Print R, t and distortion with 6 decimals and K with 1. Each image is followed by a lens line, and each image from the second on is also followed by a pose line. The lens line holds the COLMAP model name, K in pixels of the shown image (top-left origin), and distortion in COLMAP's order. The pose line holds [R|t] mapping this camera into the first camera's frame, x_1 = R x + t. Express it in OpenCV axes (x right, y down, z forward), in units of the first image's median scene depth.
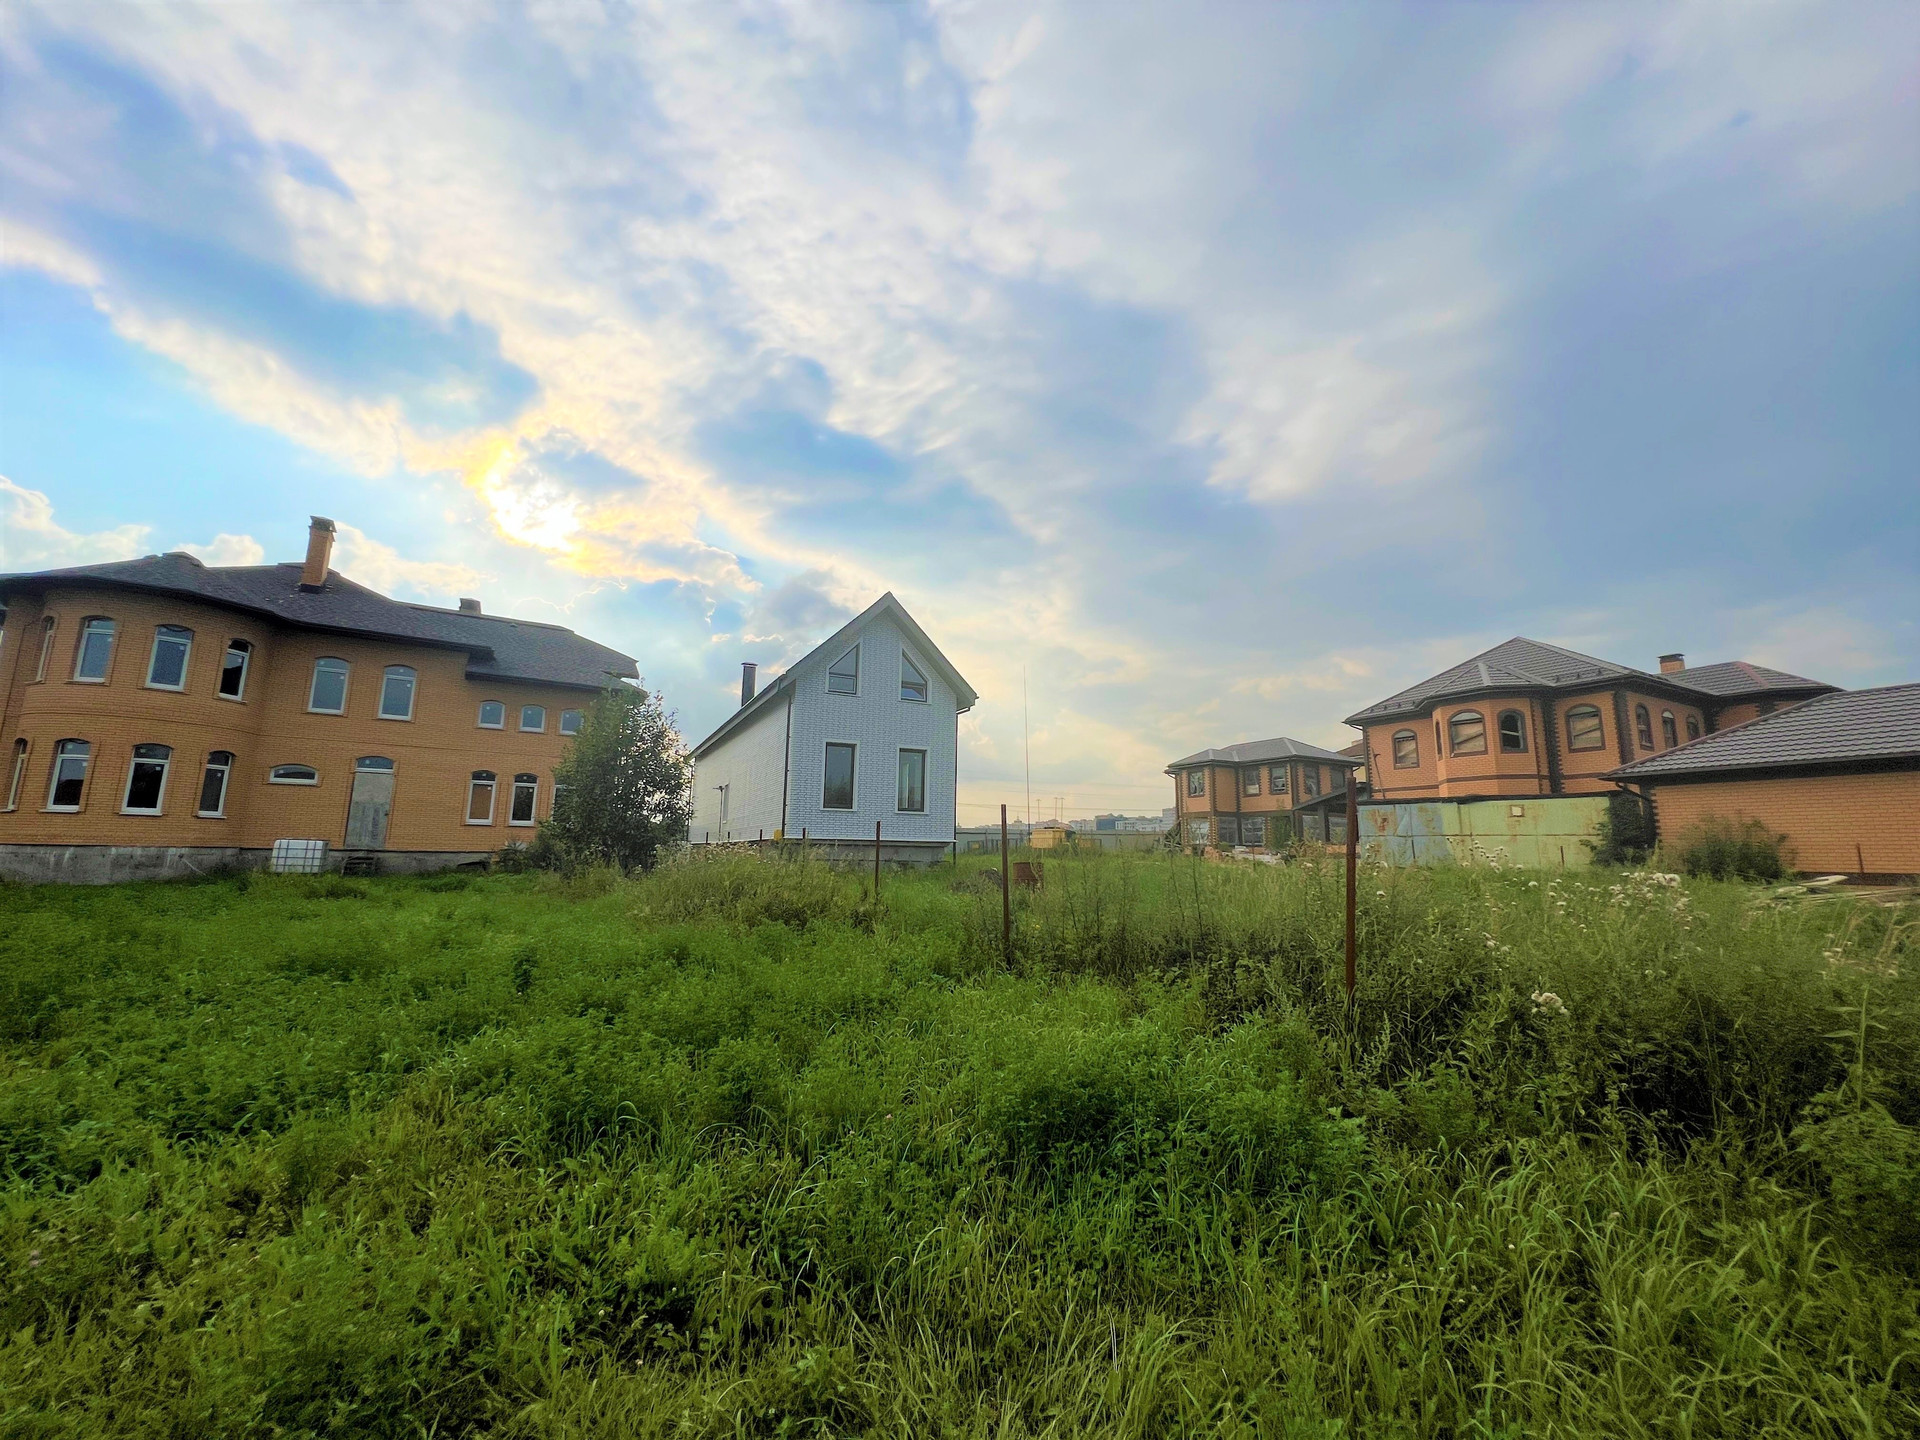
lens RADIAL K [[747.6, 0, 939.4], [0, 747.6, 733.9], [0, 0, 1]] dist [-0.011851, 0.000011]
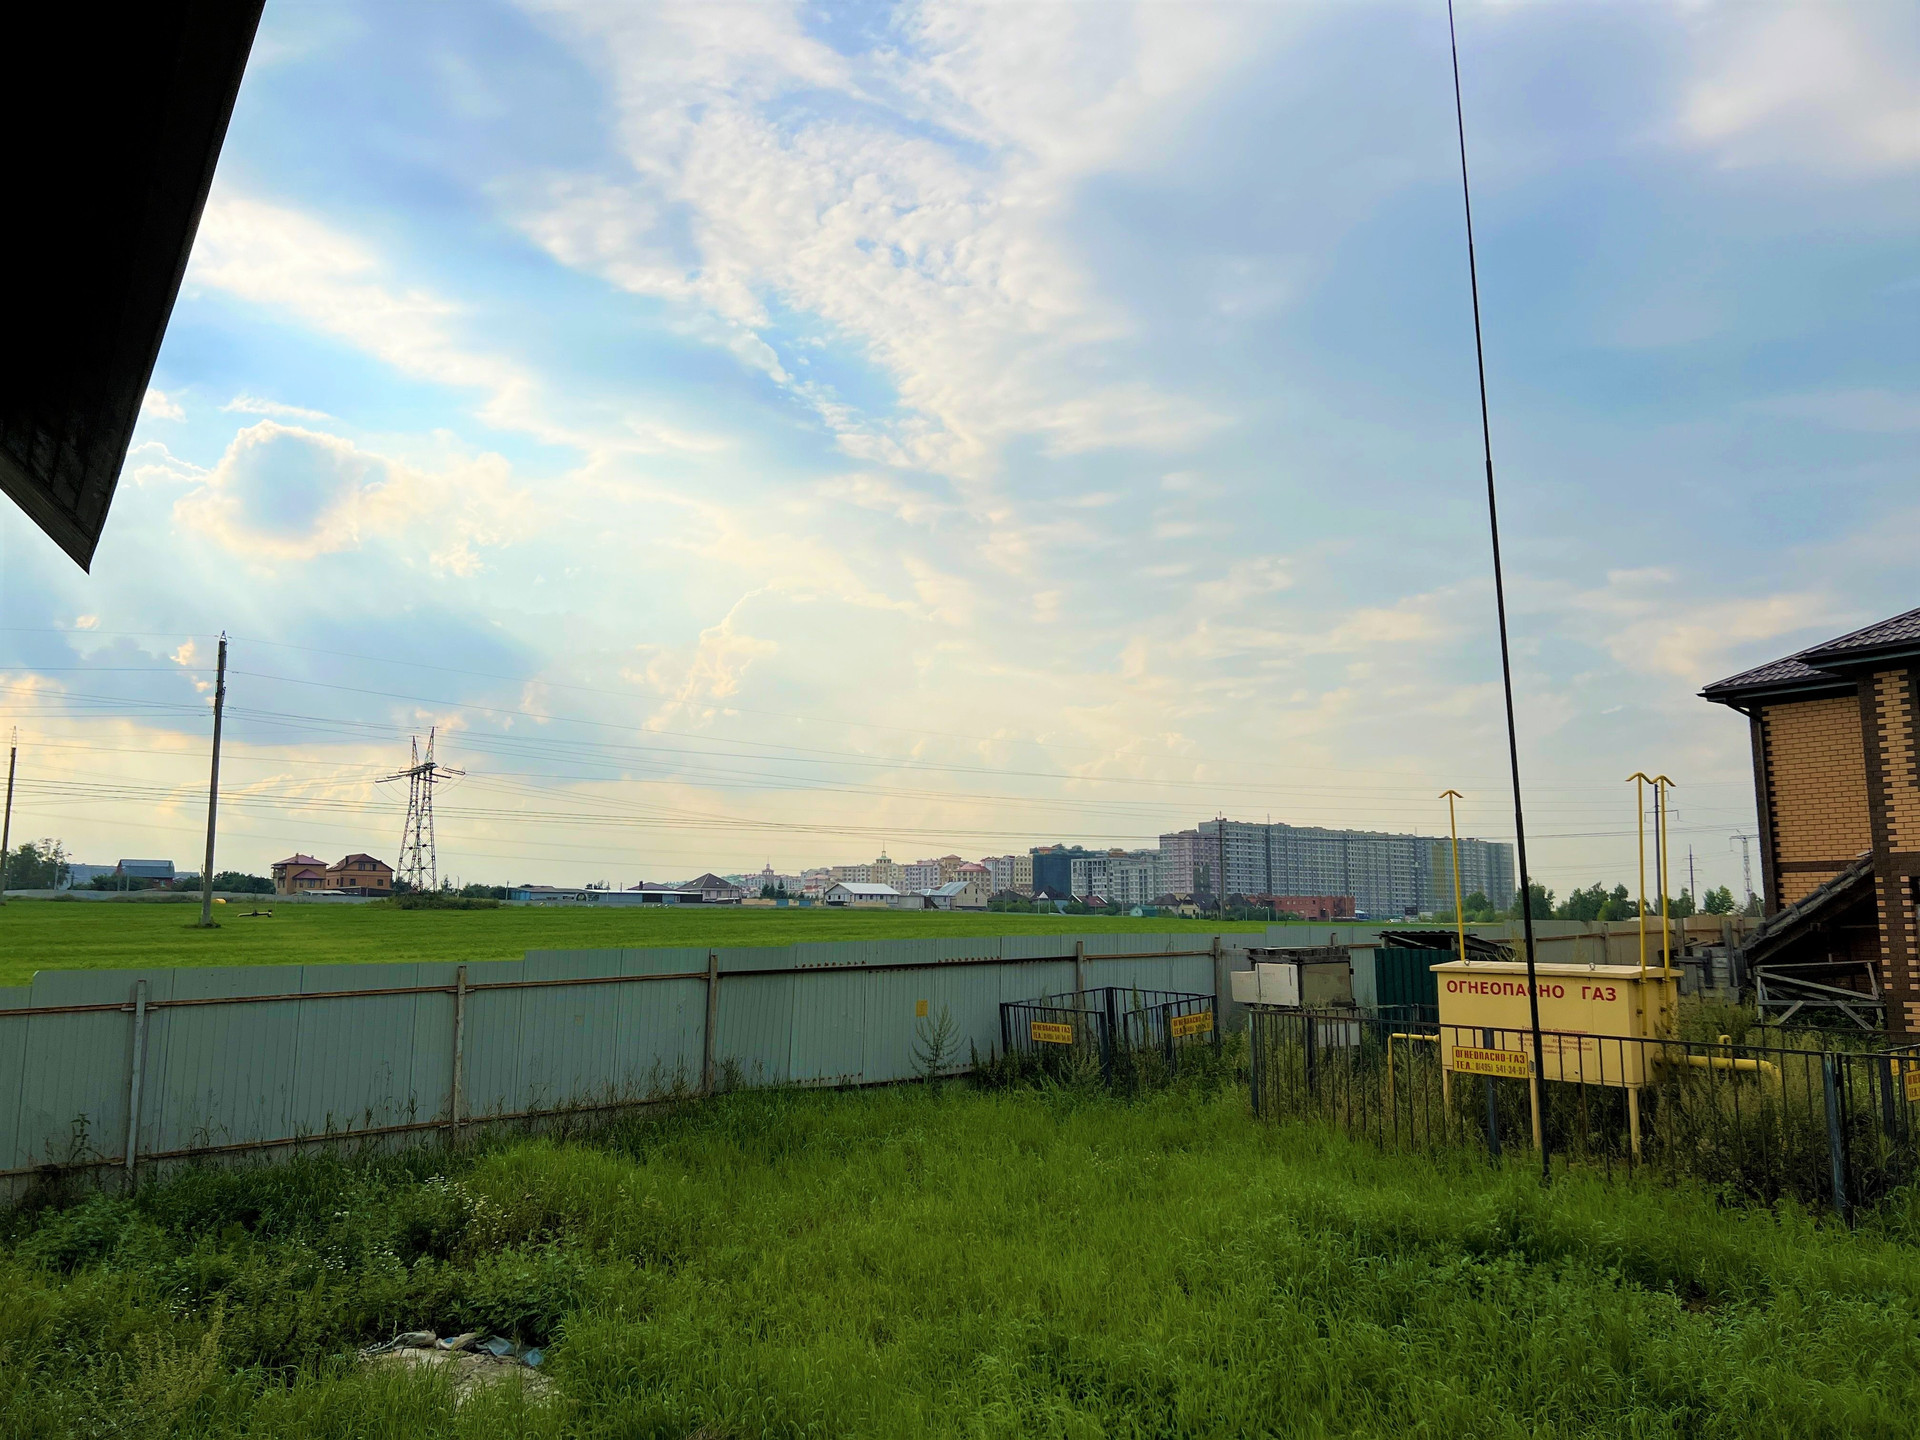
lens RADIAL K [[1439.1, 0, 913.4], [0, 1439.1, 778.8], [0, 0, 1]] dist [0.057865, -0.060770]
pose [[0.988567, 0.000205, 0.150784, -0.048951], [-0.009314, 0.998173, 0.059704, 0.097890], [-0.150496, -0.060426, 0.986762, 1.001449]]
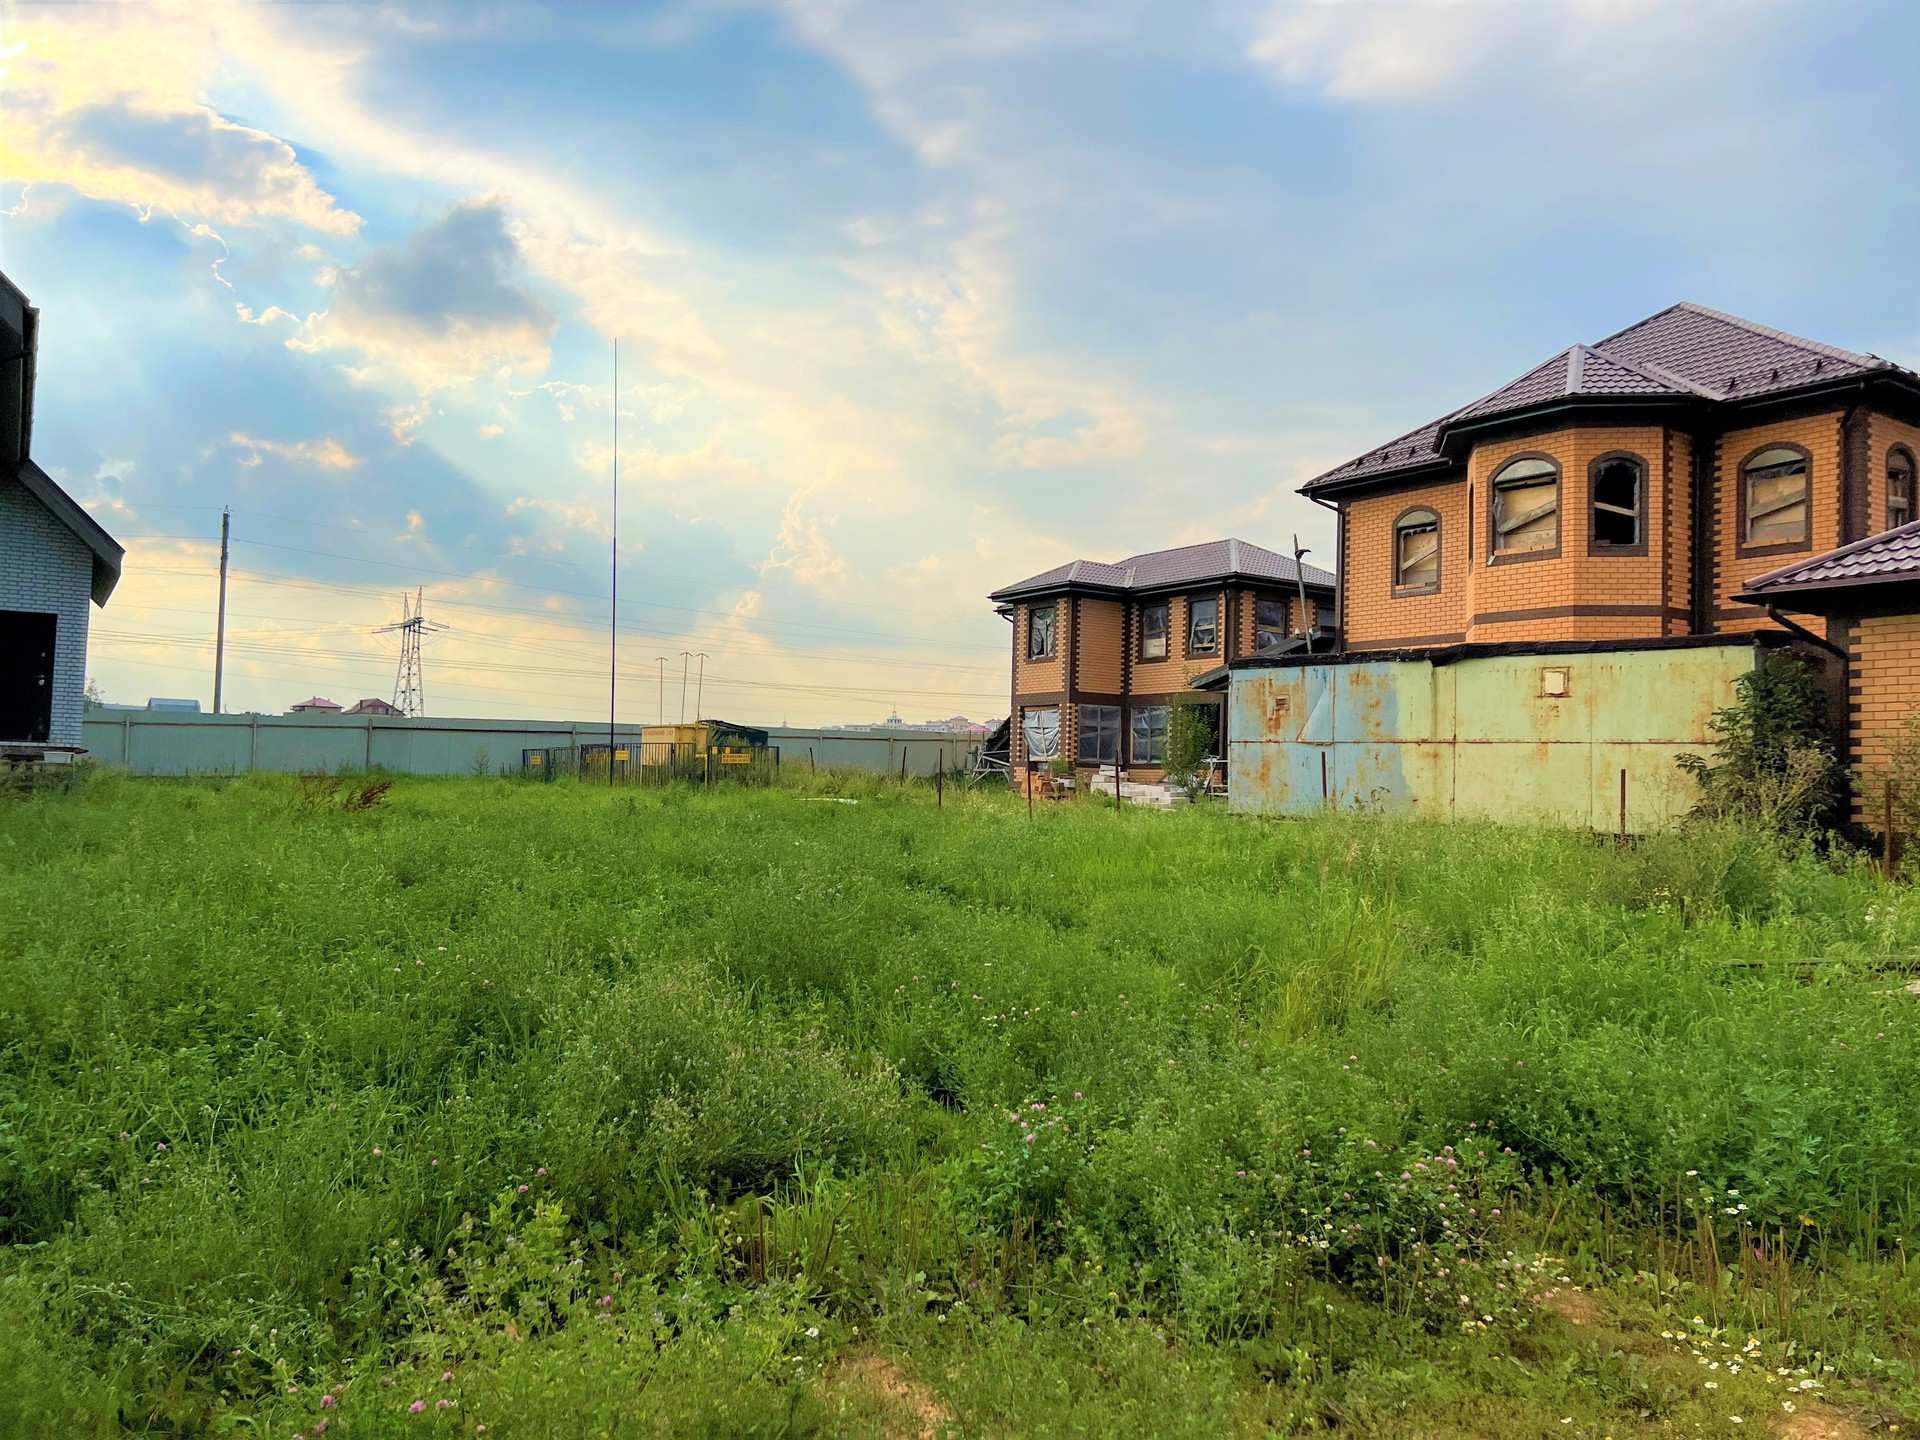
lens RADIAL K [[1439.1, 0, 928.1], [0, 1439.1, 747.7], [0, 0, 1]] dist [0.057865, -0.060770]
pose [[0.989895, 0.012713, 0.141234, 0.260343], [-0.031810, 0.990498, 0.133796, 0.034947], [-0.138191, -0.136936, 0.980893, 0.214924]]
